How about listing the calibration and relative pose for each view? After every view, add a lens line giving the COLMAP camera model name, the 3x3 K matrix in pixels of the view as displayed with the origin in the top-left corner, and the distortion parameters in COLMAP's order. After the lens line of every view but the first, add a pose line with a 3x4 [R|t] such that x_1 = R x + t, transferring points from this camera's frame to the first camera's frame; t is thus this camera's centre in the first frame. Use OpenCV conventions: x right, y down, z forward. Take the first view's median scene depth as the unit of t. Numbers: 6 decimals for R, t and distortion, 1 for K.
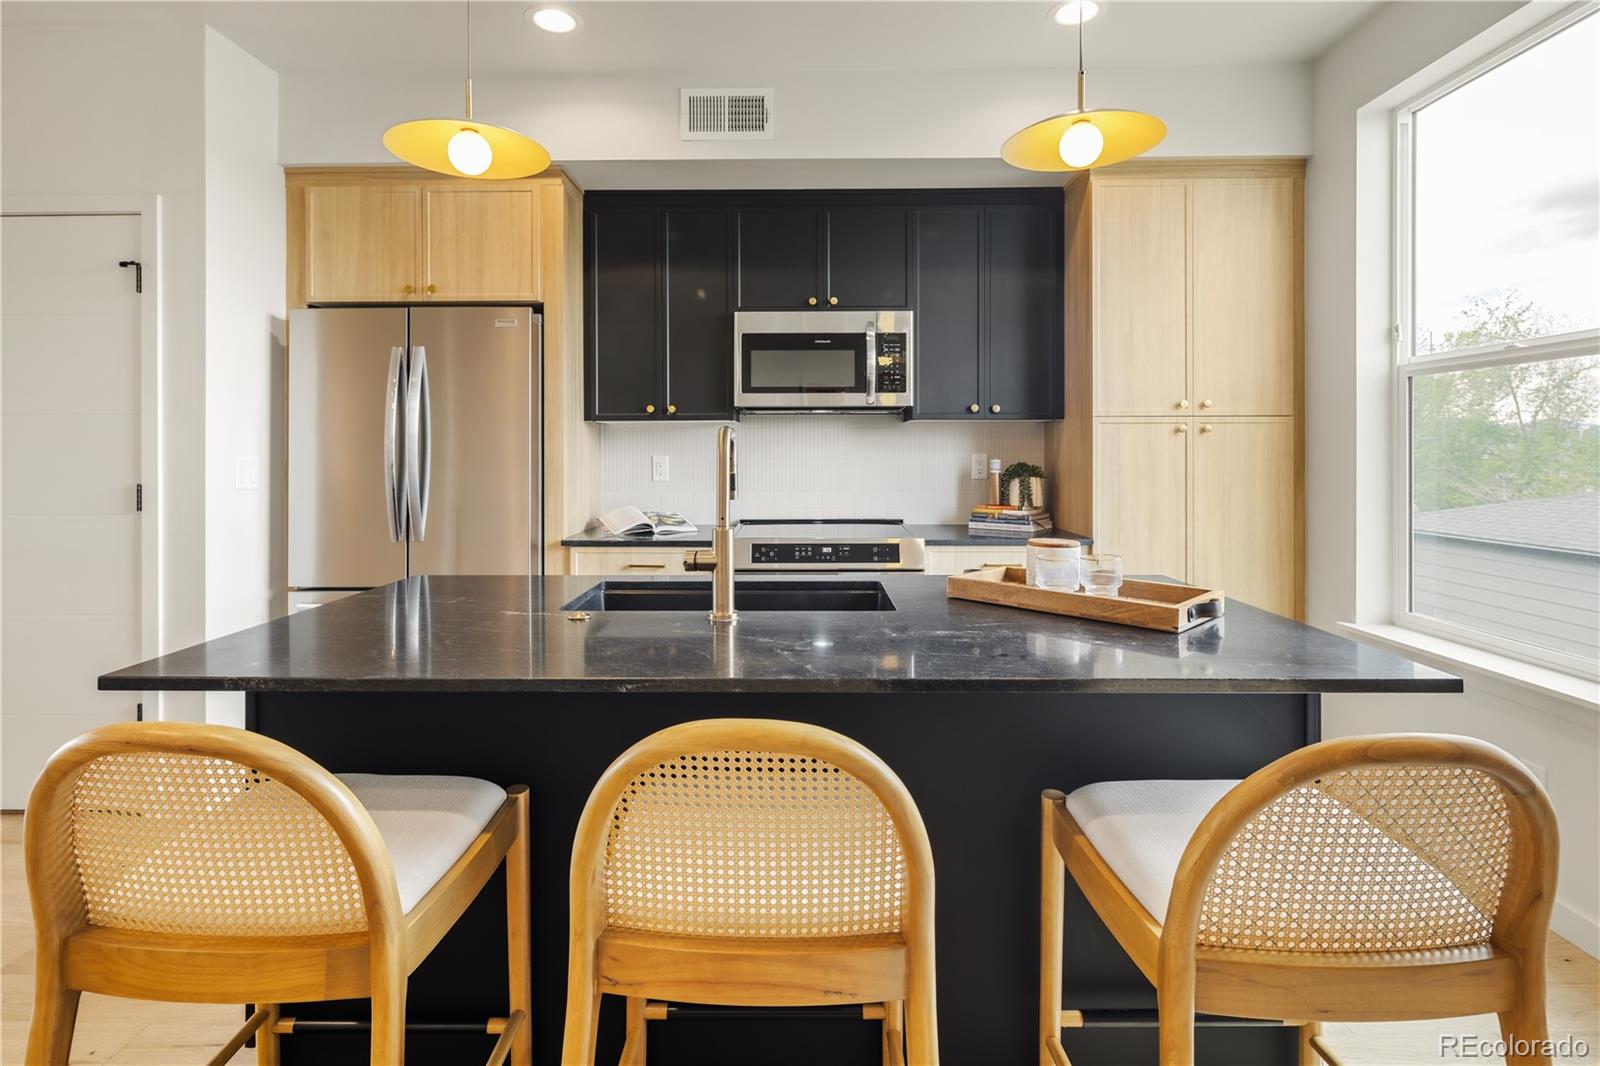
lens RADIAL K [[780.9, 0, 796.3], [0, 780.9, 456.2], [0, 0, 1]] dist [0.000268, -0.000215]
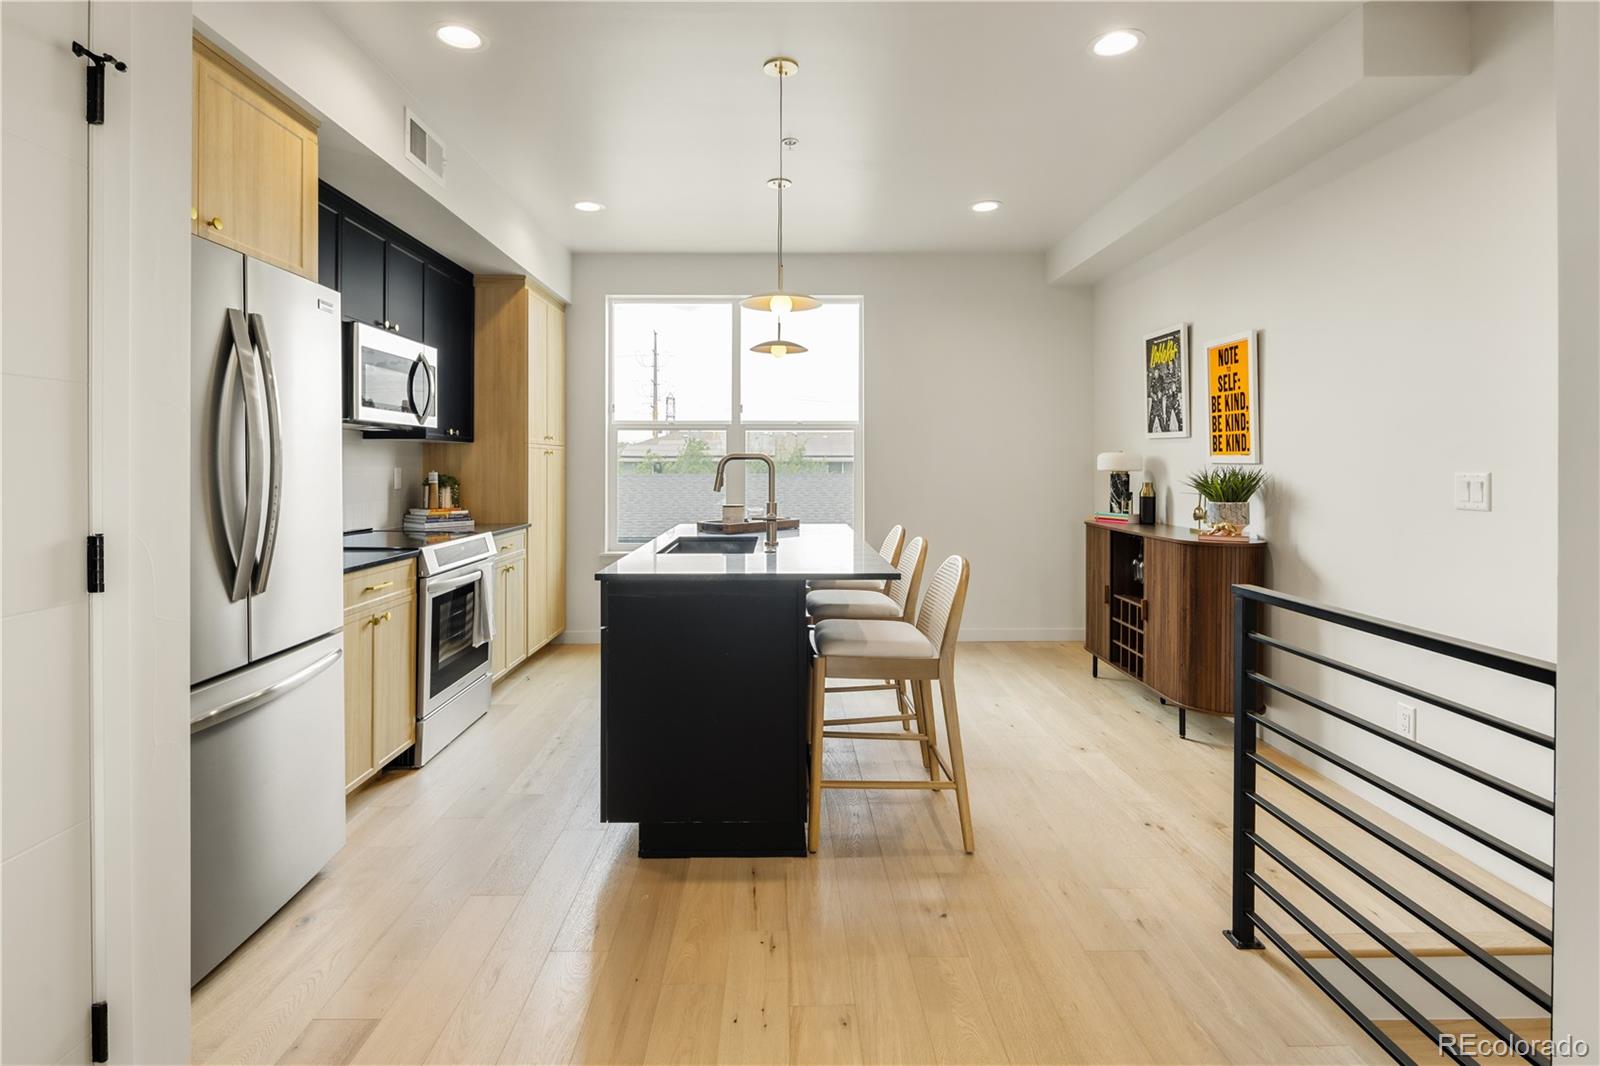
lens RADIAL K [[780.9, 0, 796.3], [0, 780.9, 456.2], [0, 0, 1]] dist [0.000268, -0.000215]
pose [[-0.019818, 0.011555, 0.999737, -1.073698], [0.005858, 0.999917, -0.011441, -0.003891], [-0.999786, 0.005630, -0.019884, 0.468035]]
